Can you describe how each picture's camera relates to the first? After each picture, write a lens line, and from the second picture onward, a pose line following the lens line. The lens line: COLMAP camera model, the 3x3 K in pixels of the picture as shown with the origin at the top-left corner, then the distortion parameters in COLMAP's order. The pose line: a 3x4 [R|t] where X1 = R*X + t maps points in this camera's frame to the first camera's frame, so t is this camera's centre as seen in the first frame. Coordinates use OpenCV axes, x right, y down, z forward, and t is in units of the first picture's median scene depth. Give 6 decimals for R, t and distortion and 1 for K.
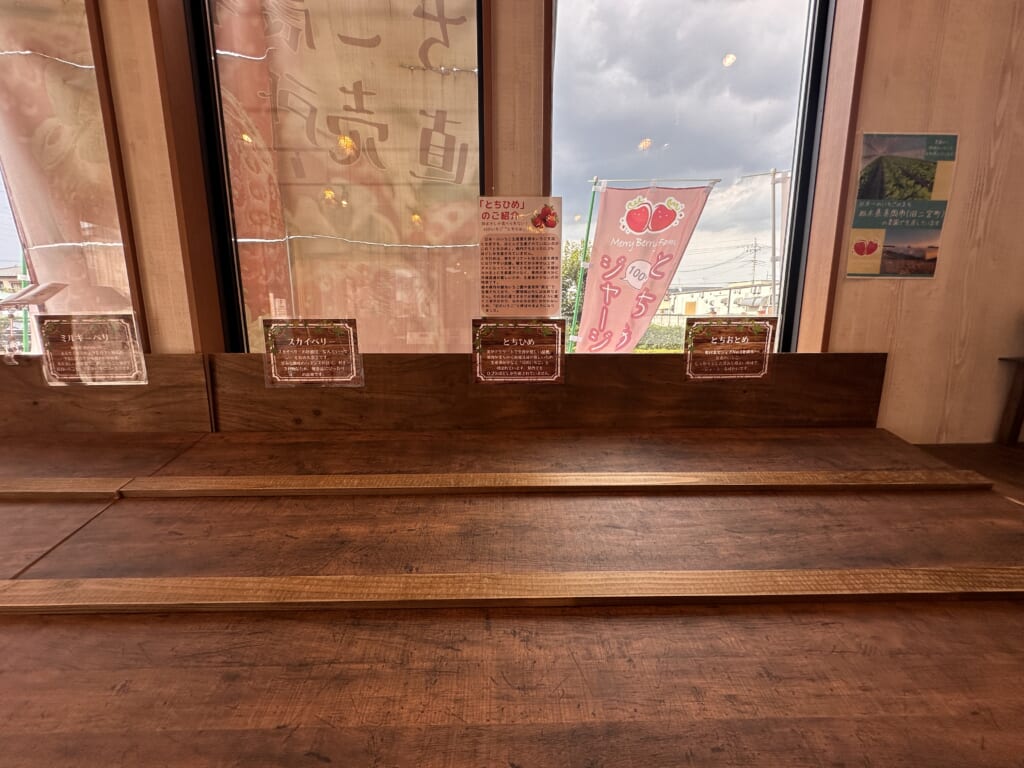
lens RADIAL K [[408.0, 0, 512.0], [0, 408.0, 384.0], [0, 0, 1]] dist [-0.001966, -0.000132]
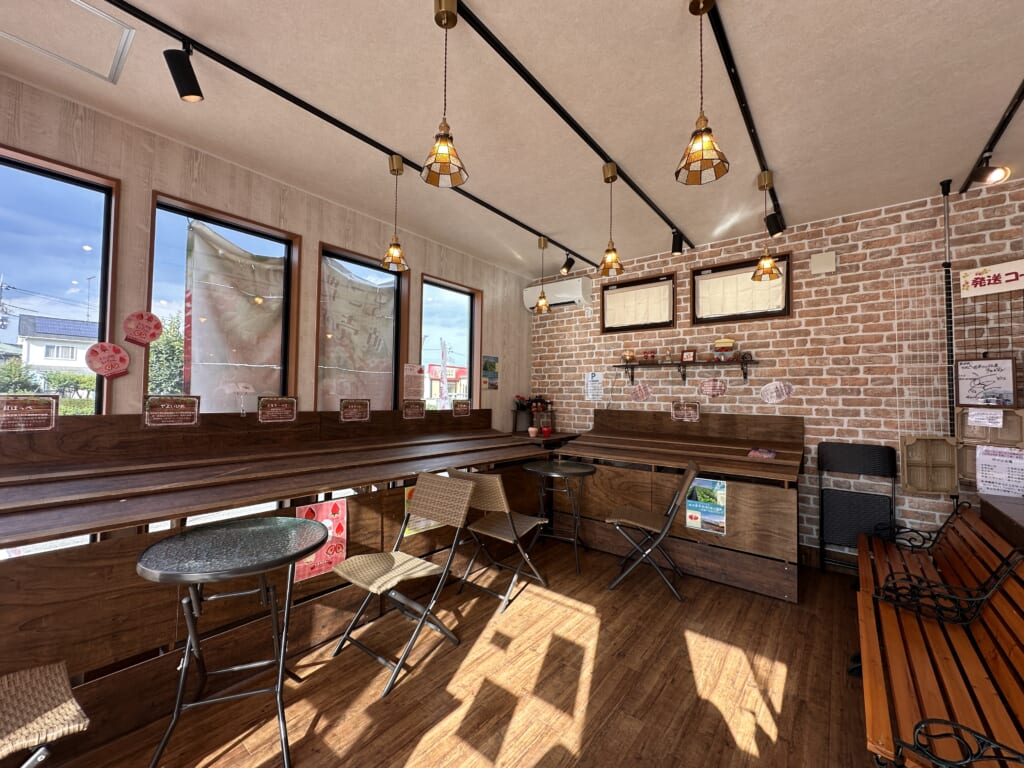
lens RADIAL K [[408.0, 0, 512.0], [0, 408.0, 384.0], [0, 0, 1]] dist [-0.001966, -0.000132]
pose [[0.648481, 0.036759, 0.760343, -1.887318], [0.113705, 0.982951, -0.144497, 0.269334], [-0.752691, 0.180158, 0.633245, -1.622144]]
